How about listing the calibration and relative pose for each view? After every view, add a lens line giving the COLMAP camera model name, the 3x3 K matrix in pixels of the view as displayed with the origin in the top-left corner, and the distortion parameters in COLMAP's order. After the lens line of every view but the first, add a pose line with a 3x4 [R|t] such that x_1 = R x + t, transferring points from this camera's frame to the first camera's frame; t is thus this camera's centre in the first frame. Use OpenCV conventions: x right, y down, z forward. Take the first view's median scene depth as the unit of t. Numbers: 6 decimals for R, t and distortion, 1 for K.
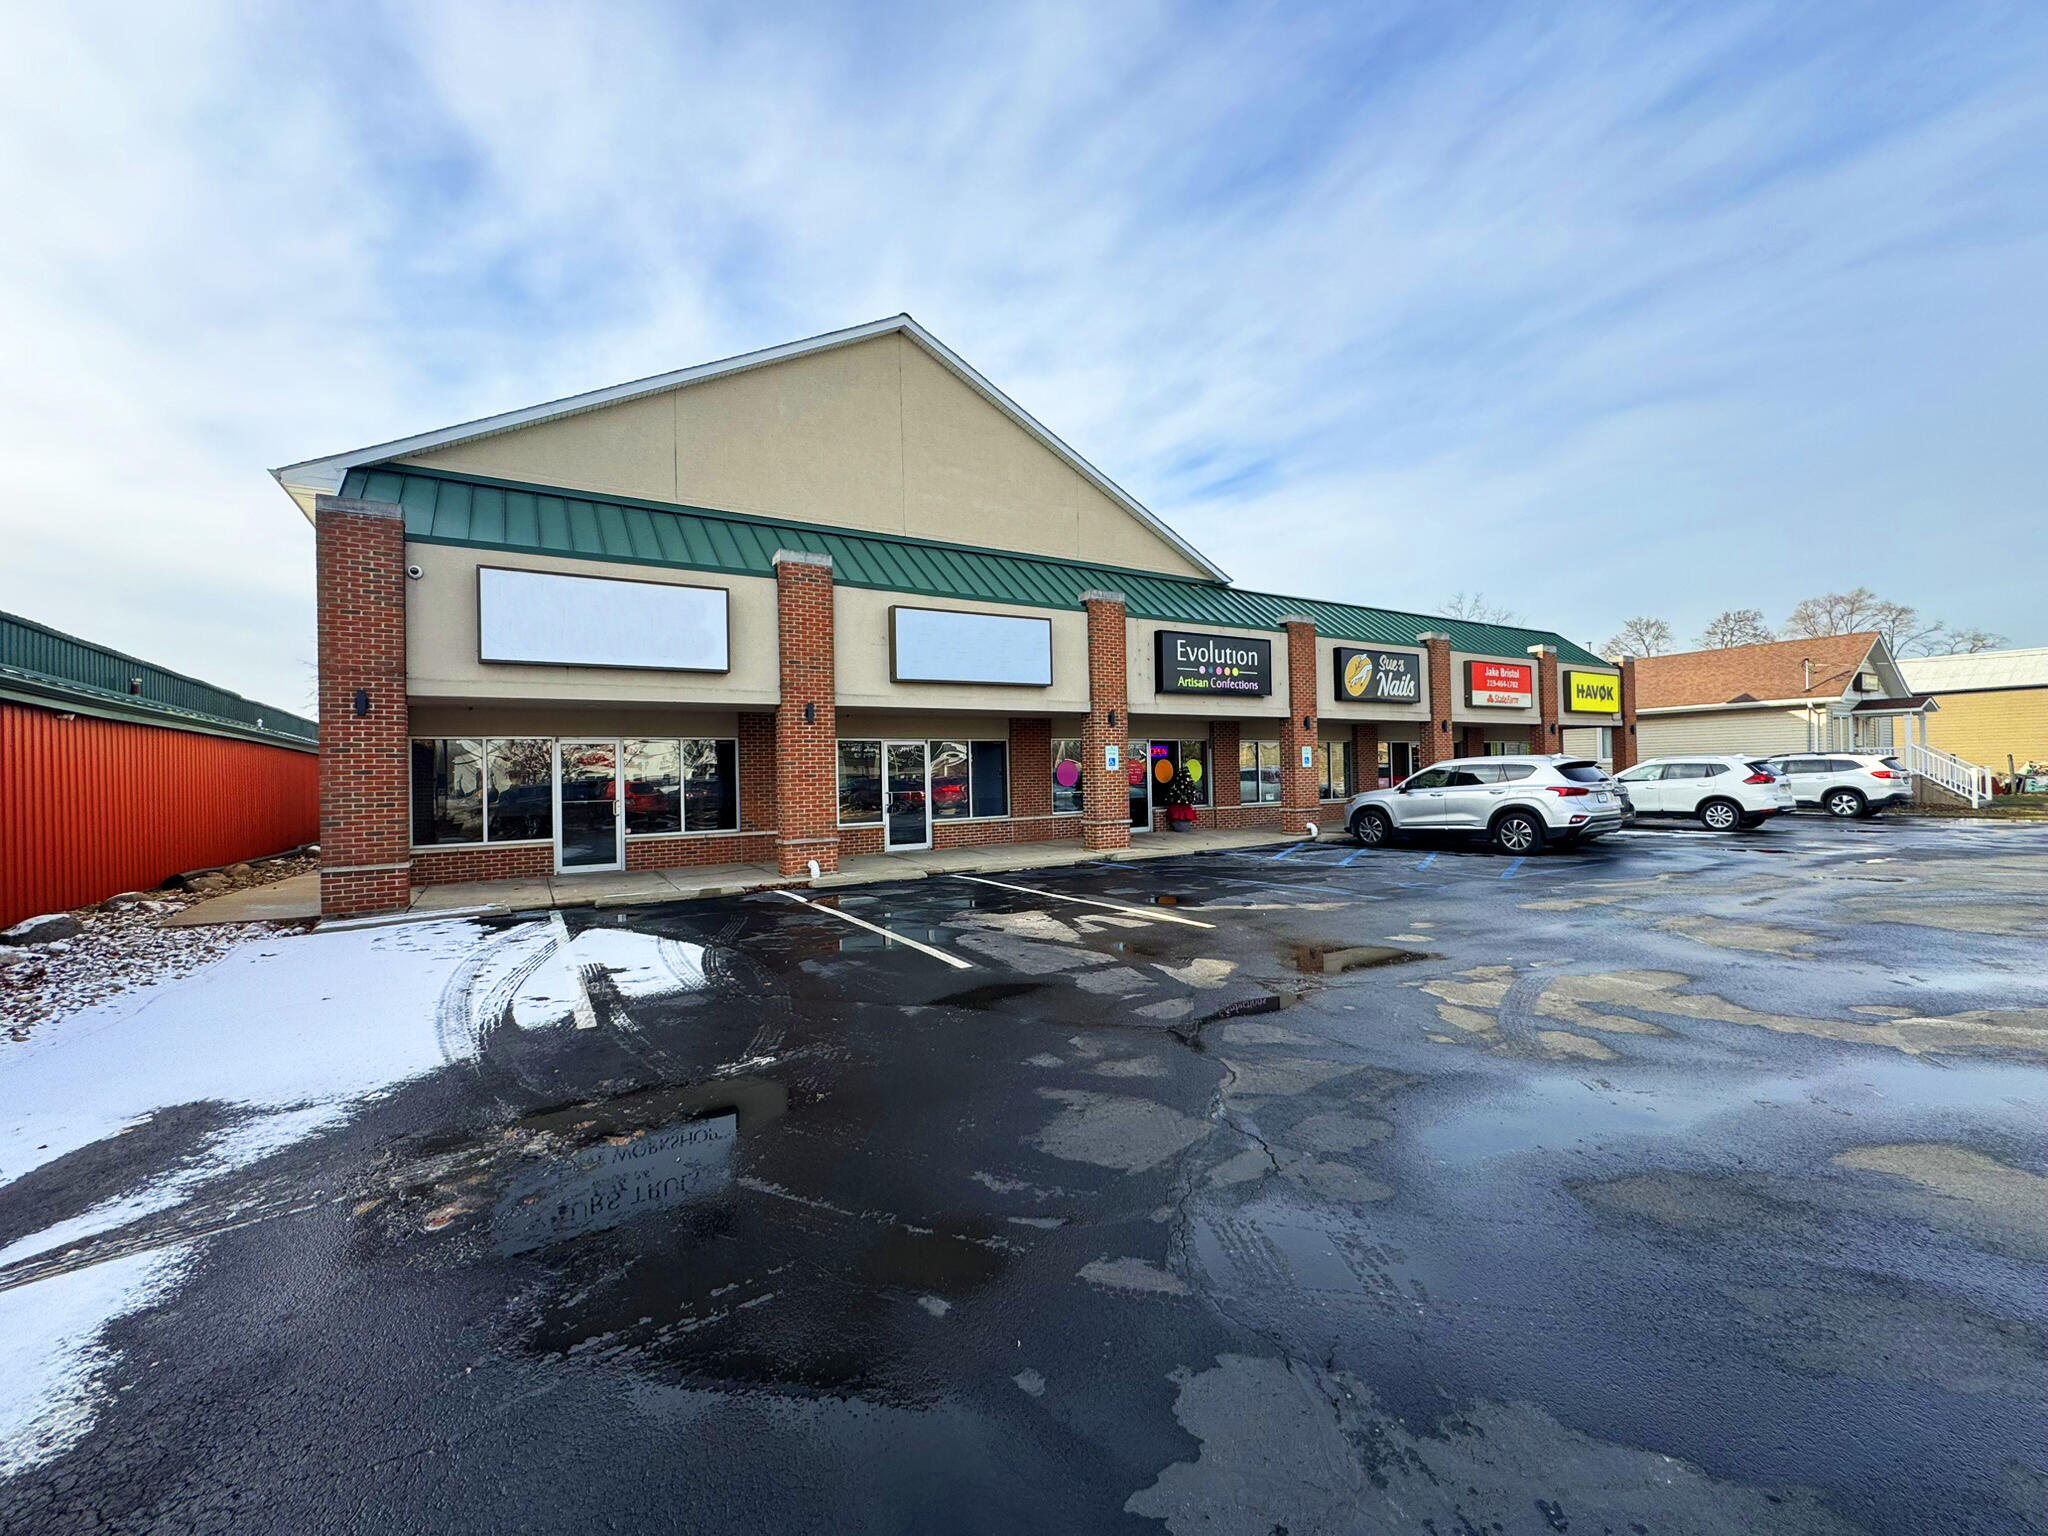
lens RADIAL K [[814.3, 0, 1024.0], [0, 814.3, 768.0], [0, 0, 1]] dist [-0.002268, -0.000020]
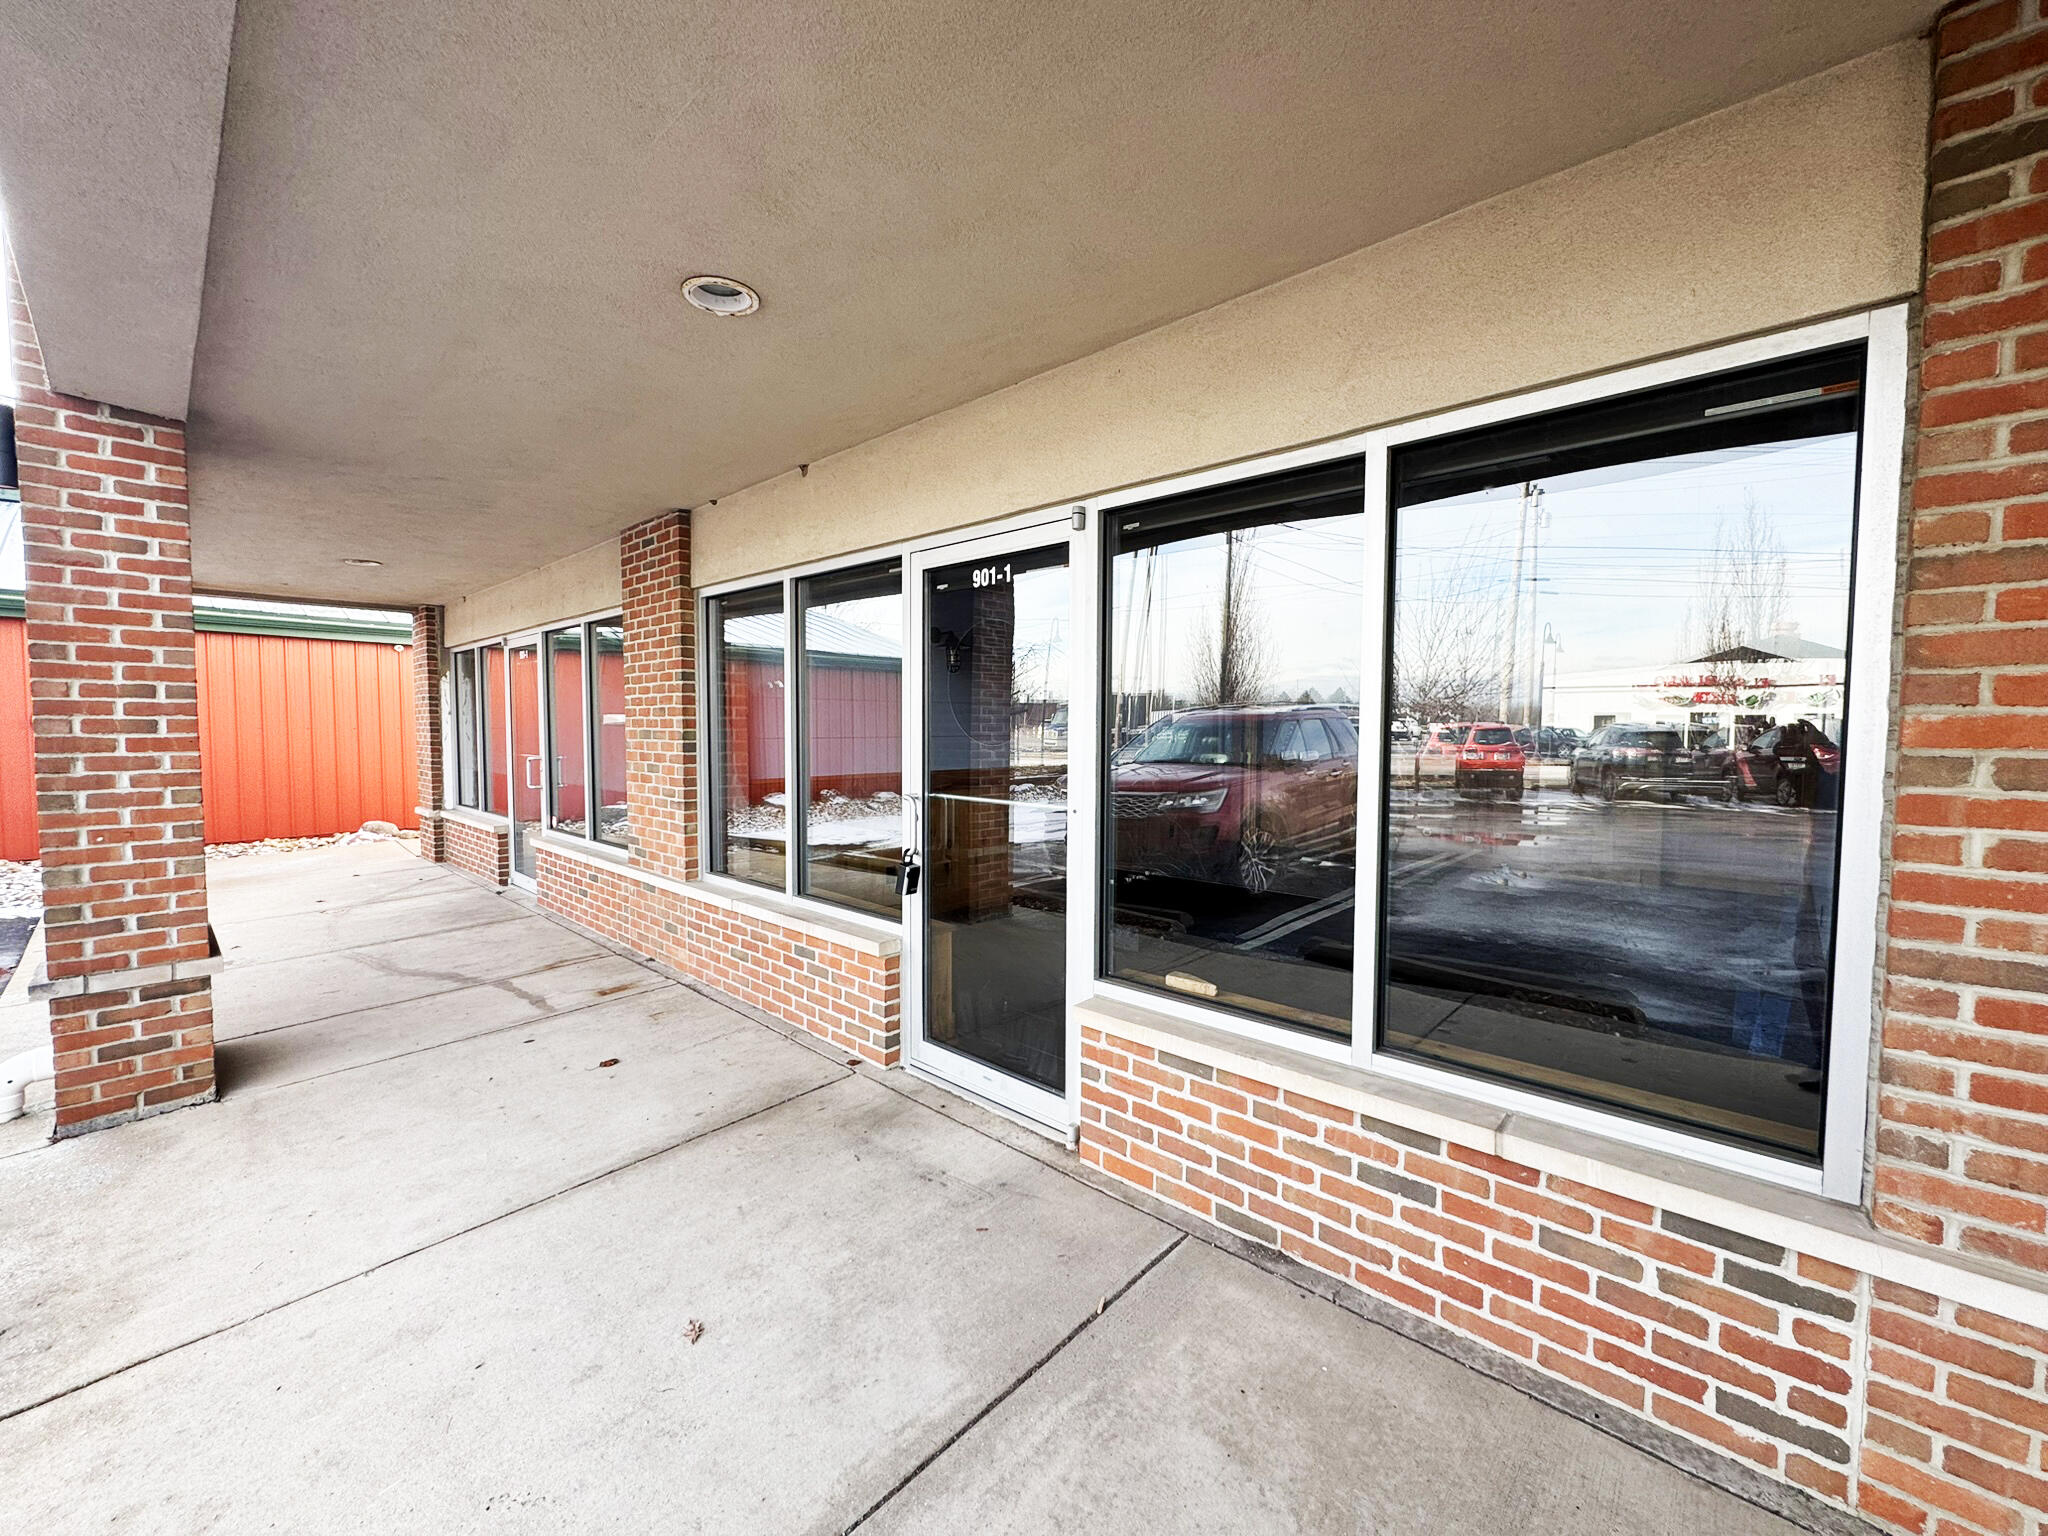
lens RADIAL K [[814.3, 0, 1024.0], [0, 814.3, 768.0], [0, 0, 1]] dist [-0.002268, -0.000020]
pose [[0.281271, 0.075352, -0.956665, 0.041908], [0.001585, 0.996875, 0.078985, 0.005673], [0.959627, -0.023732, 0.280273, 0.965190]]
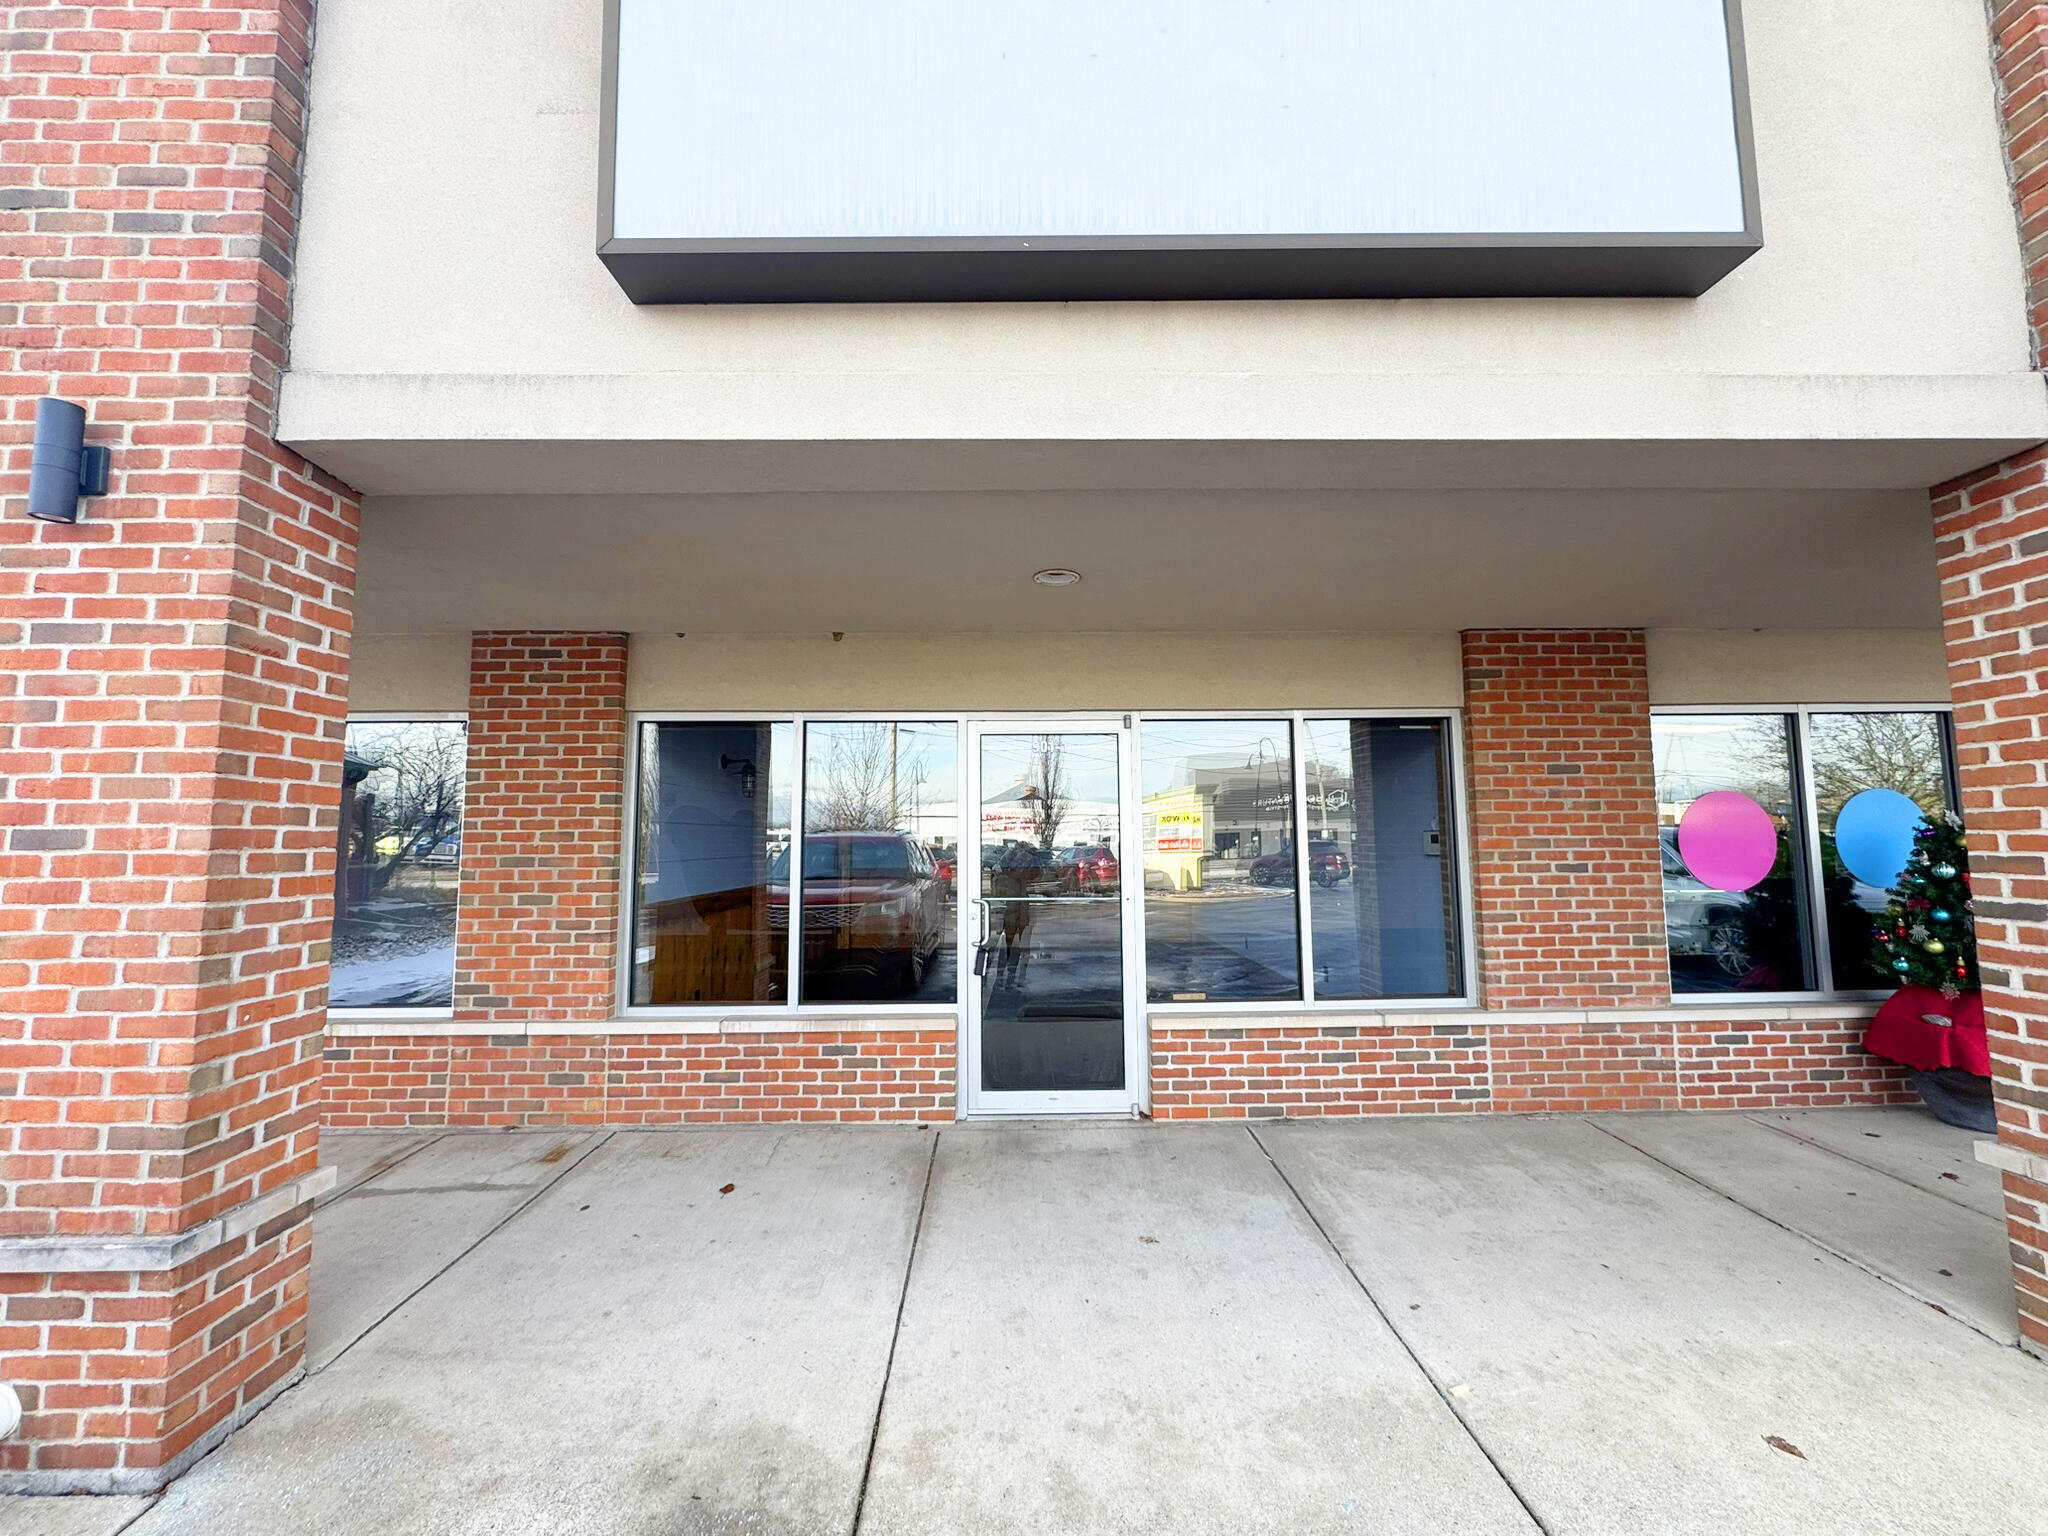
lens RADIAL K [[814.3, 0, 1024.0], [0, 814.3, 768.0], [0, 0, 1]] dist [-0.002268, -0.000020]
pose [[0.866462, -0.026211, -0.498555, -0.011490], [-0.007573, 0.997816, -0.065621, 0.002347], [0.499186, 0.060634, 0.864371, 0.759914]]
